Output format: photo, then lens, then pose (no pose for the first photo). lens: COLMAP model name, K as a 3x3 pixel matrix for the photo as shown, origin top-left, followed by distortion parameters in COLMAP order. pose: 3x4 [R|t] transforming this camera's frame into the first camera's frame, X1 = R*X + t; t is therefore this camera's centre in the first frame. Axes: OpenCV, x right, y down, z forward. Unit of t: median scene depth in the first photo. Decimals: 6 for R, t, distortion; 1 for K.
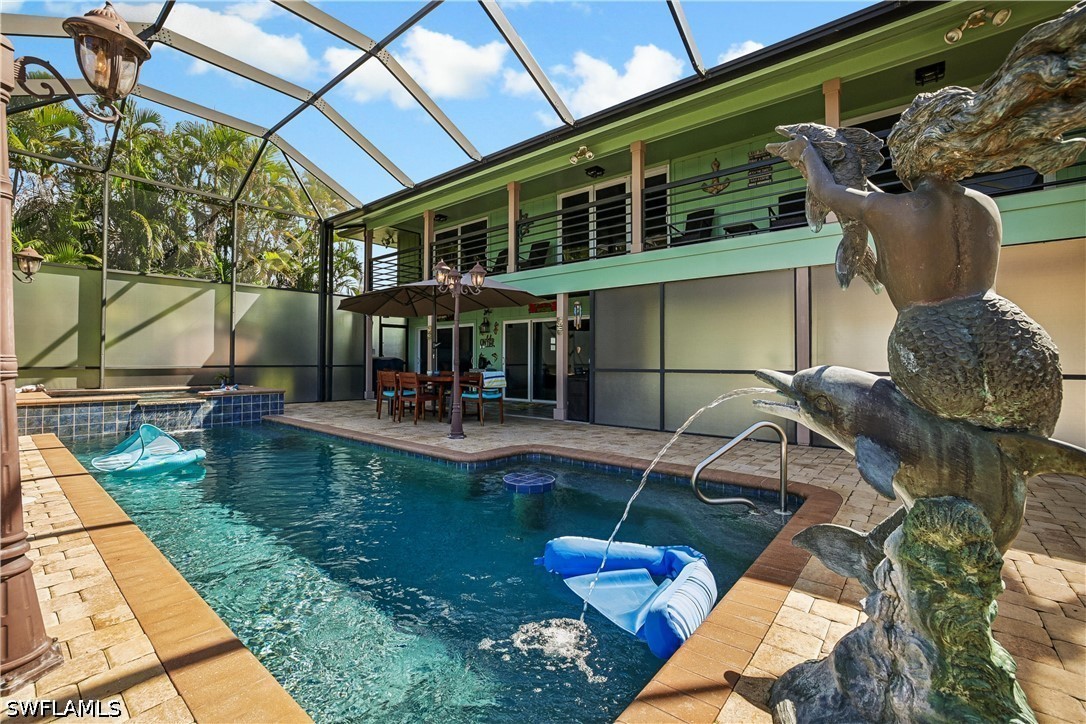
lens RADIAL K [[471.8, 0, 543.5], [0, 471.8, 361.5], [0, 0, 1]] dist [-0.024323, 0.000728]
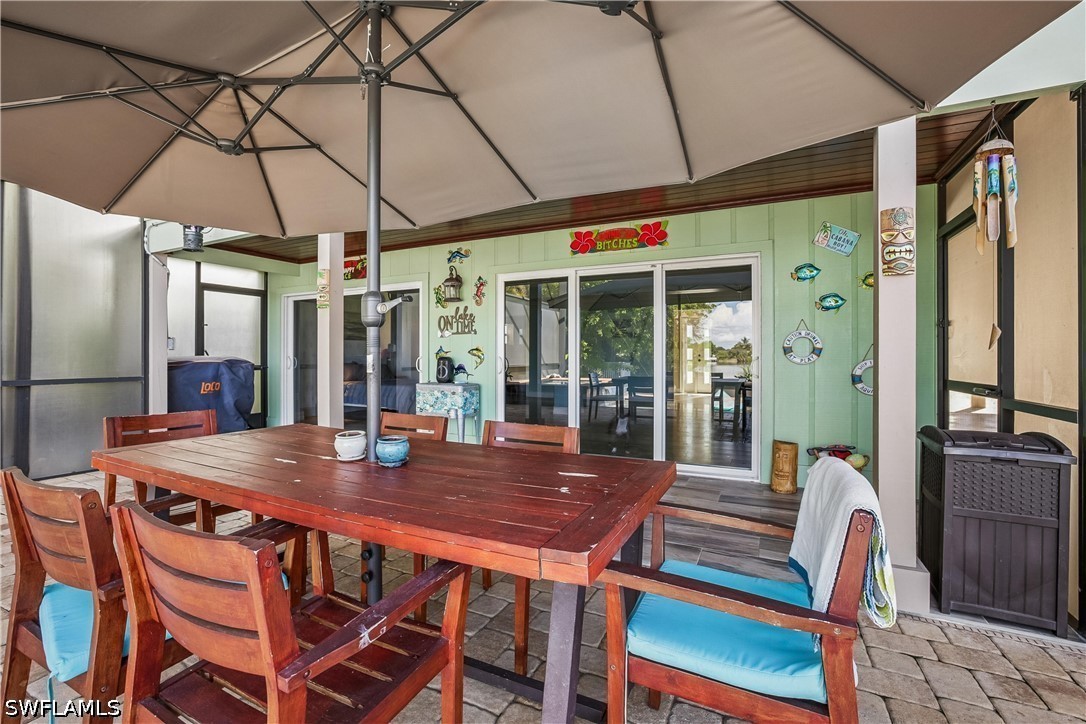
lens RADIAL K [[471.8, 0, 541.6], [0, 471.8, 357.3], [0, 0, 1]] dist [-0.024323, 0.000728]
pose [[0.974980, -0.003733, 0.222263, -0.138720], [0.002665, 0.999983, 0.005103, -0.010608], [-0.222278, -0.004383, 0.974973, 0.543767]]
